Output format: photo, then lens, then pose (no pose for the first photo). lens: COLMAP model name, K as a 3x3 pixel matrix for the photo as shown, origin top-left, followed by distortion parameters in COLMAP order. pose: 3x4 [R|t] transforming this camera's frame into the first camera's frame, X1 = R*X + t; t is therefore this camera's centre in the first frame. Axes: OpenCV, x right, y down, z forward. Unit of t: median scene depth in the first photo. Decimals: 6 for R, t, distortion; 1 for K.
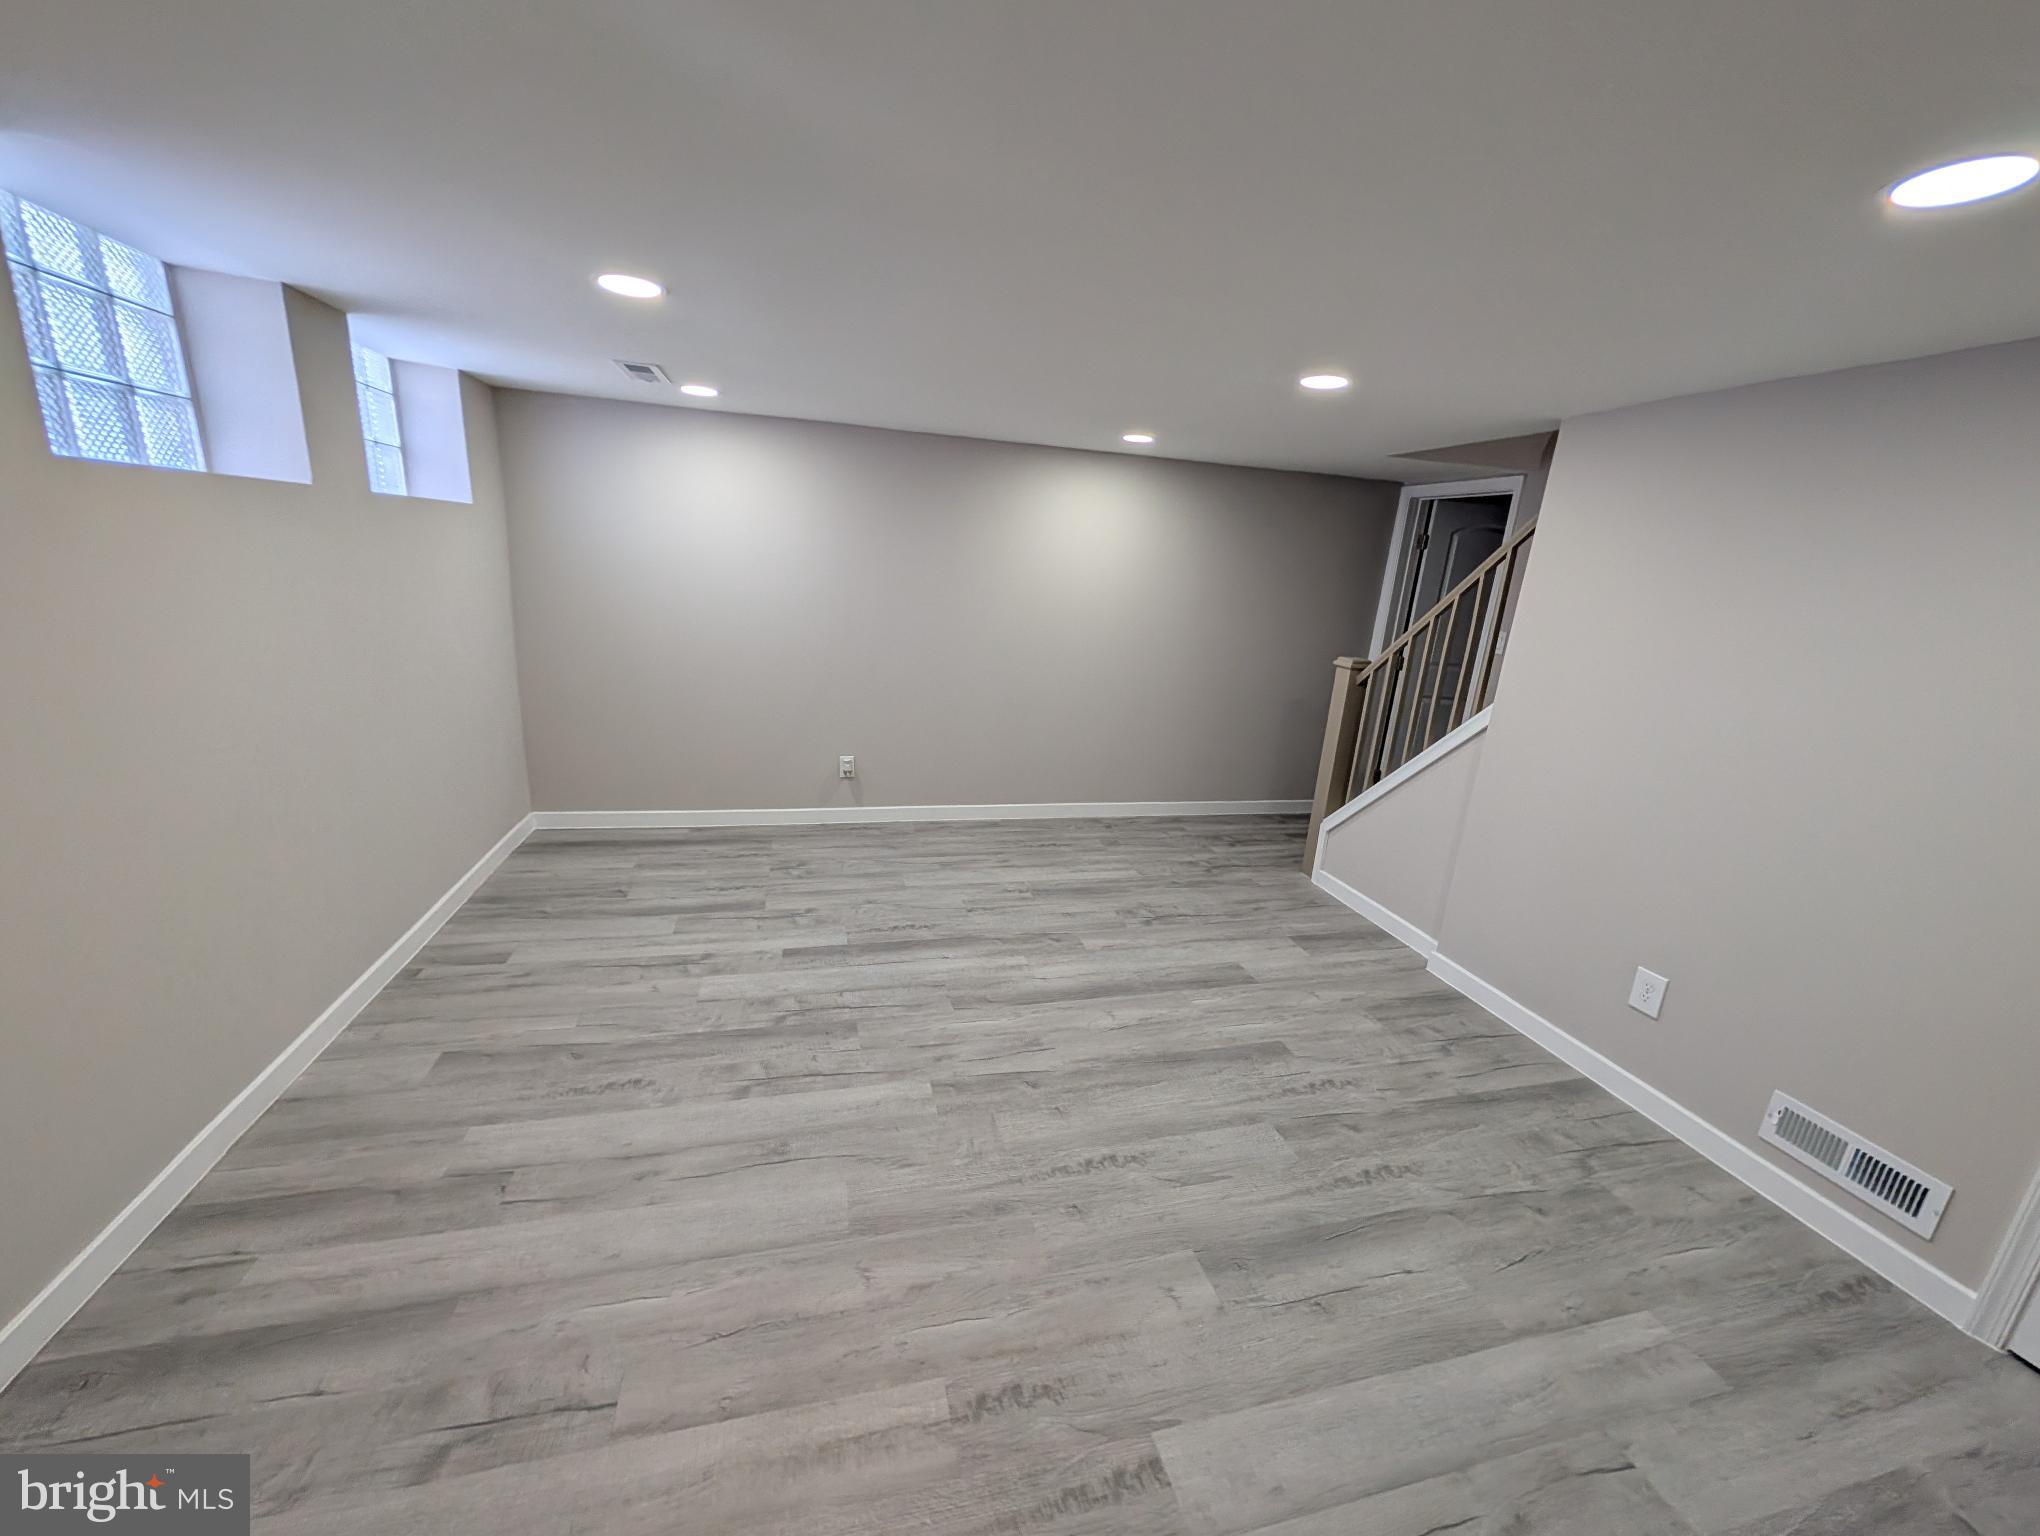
lens RADIAL K [[786.2, 0, 1015.1], [0, 786.2, 780.0], [0, 0, 1]] dist [0.000427, 0.000391]
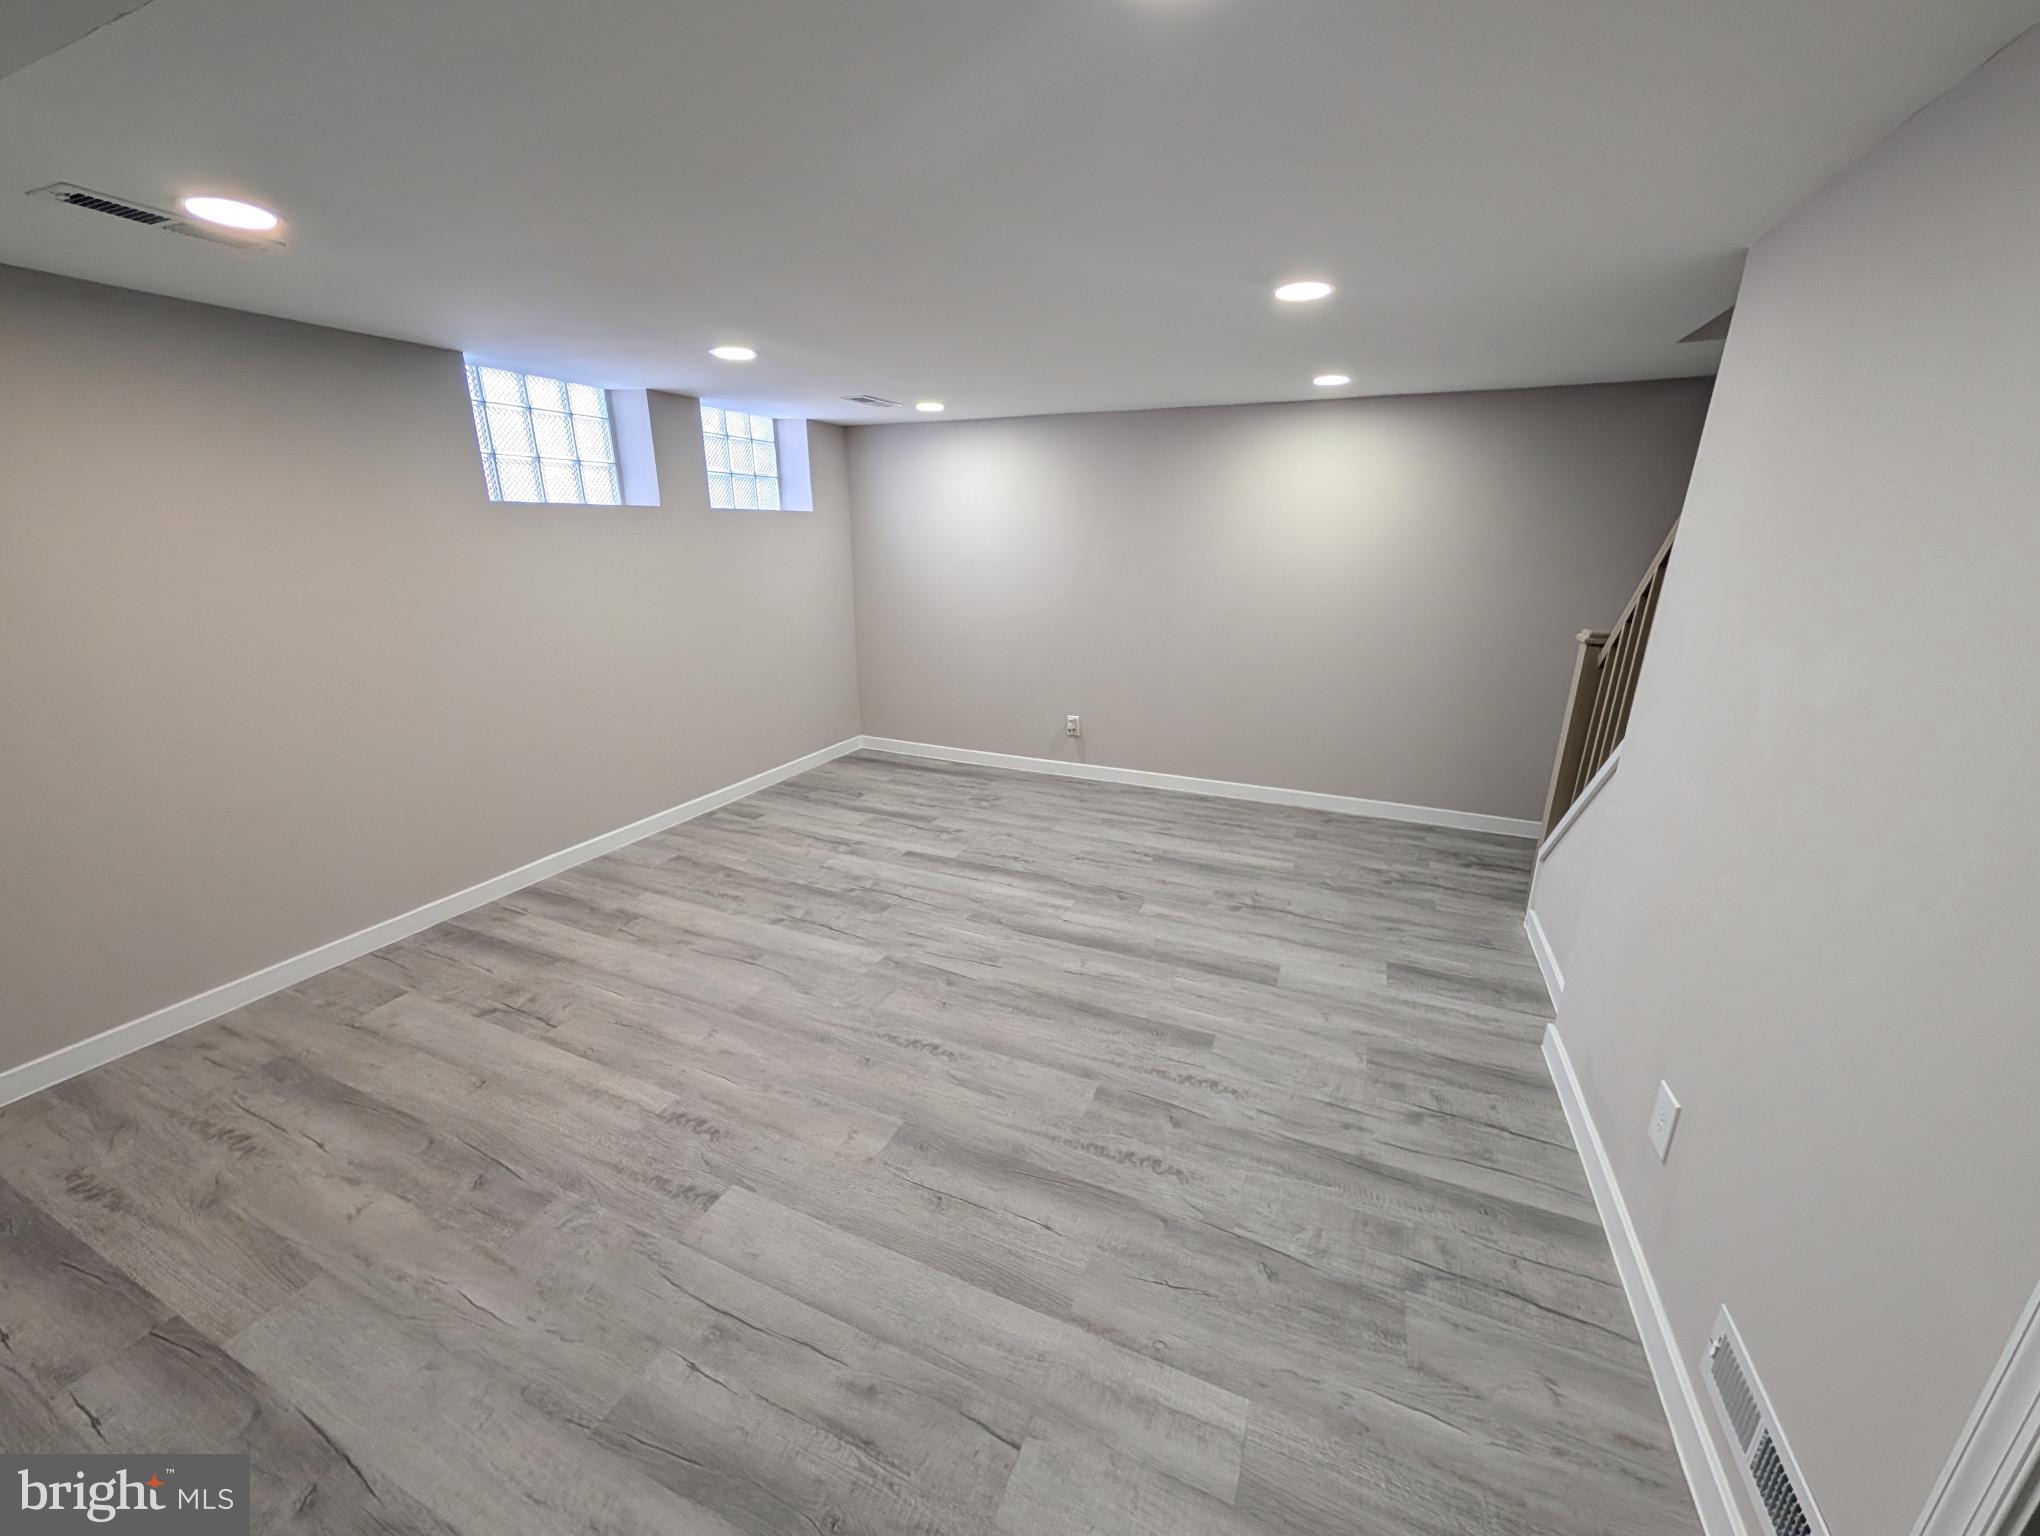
lens RADIAL K [[786.2, 0, 1009.5], [0, 786.2, 781.3], [0, 0, 1]] dist [0.000427, 0.000391]
pose [[0.777670, 0.131946, -0.614670, 0.722654], [-0.125376, 0.990637, 0.054028, 0.022060], [0.616044, 0.035049, 0.786932, 0.133871]]
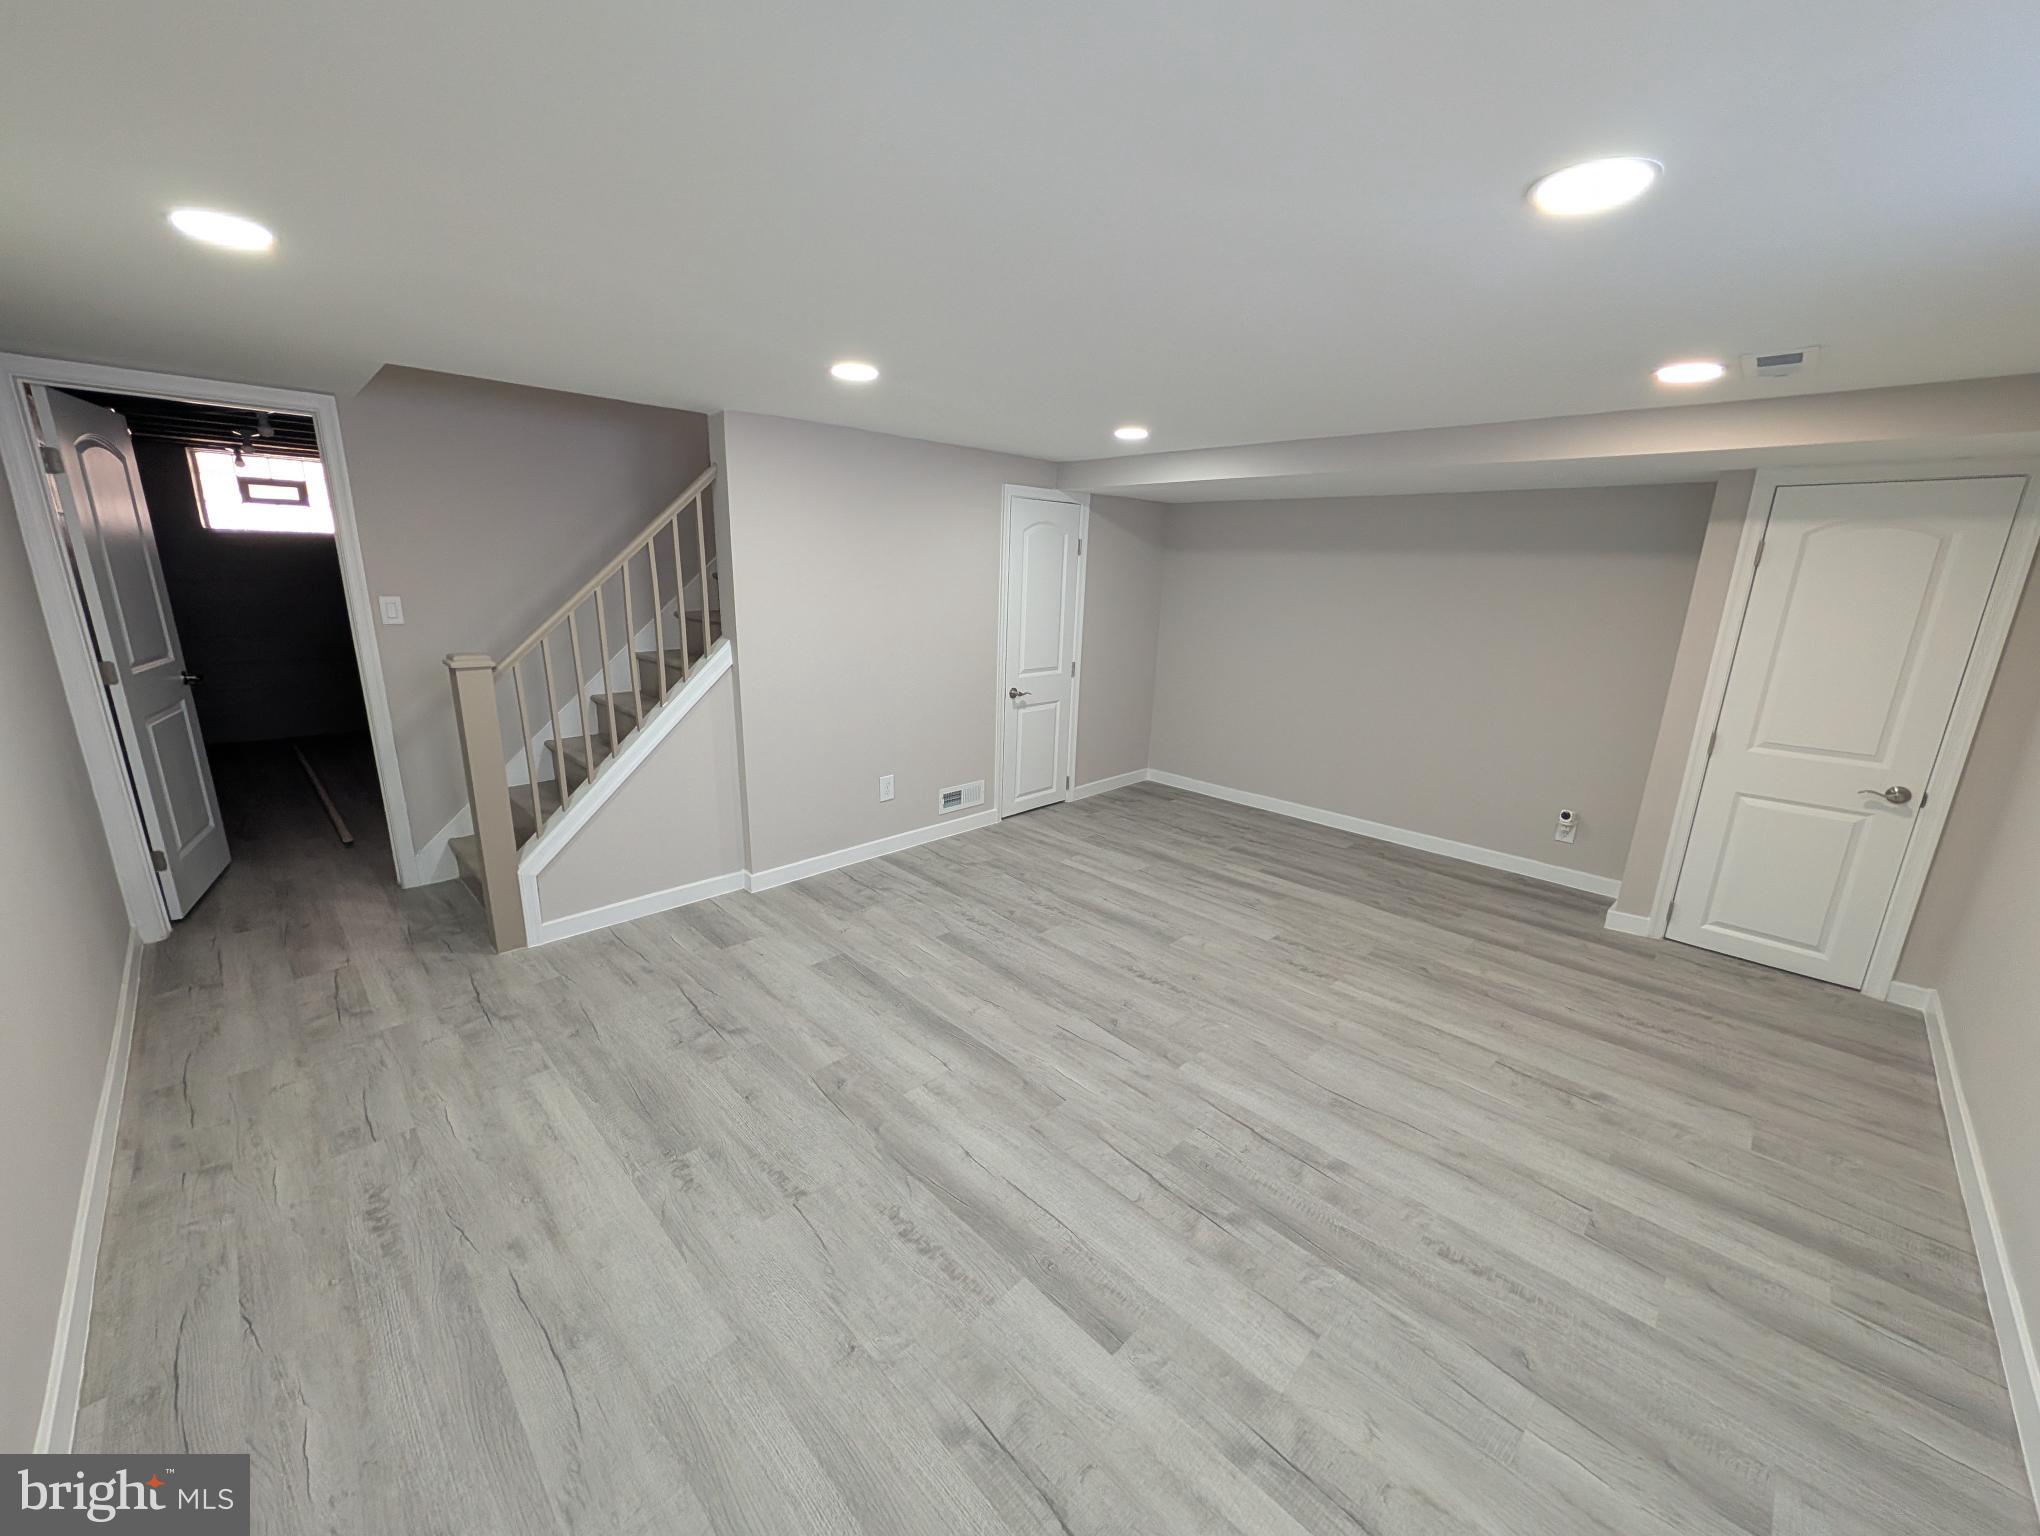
lens RADIAL K [[786.2, 0, 1016.1], [0, 786.2, 763.0], [0, 0, 1]] dist [0.000427, 0.000391]
pose [[-0.501528, -0.288506, 0.815619, -0.705538], [0.174021, 0.889847, 0.421768, -0.443915], [-0.847459, 0.353463, -0.396077, 1.381084]]
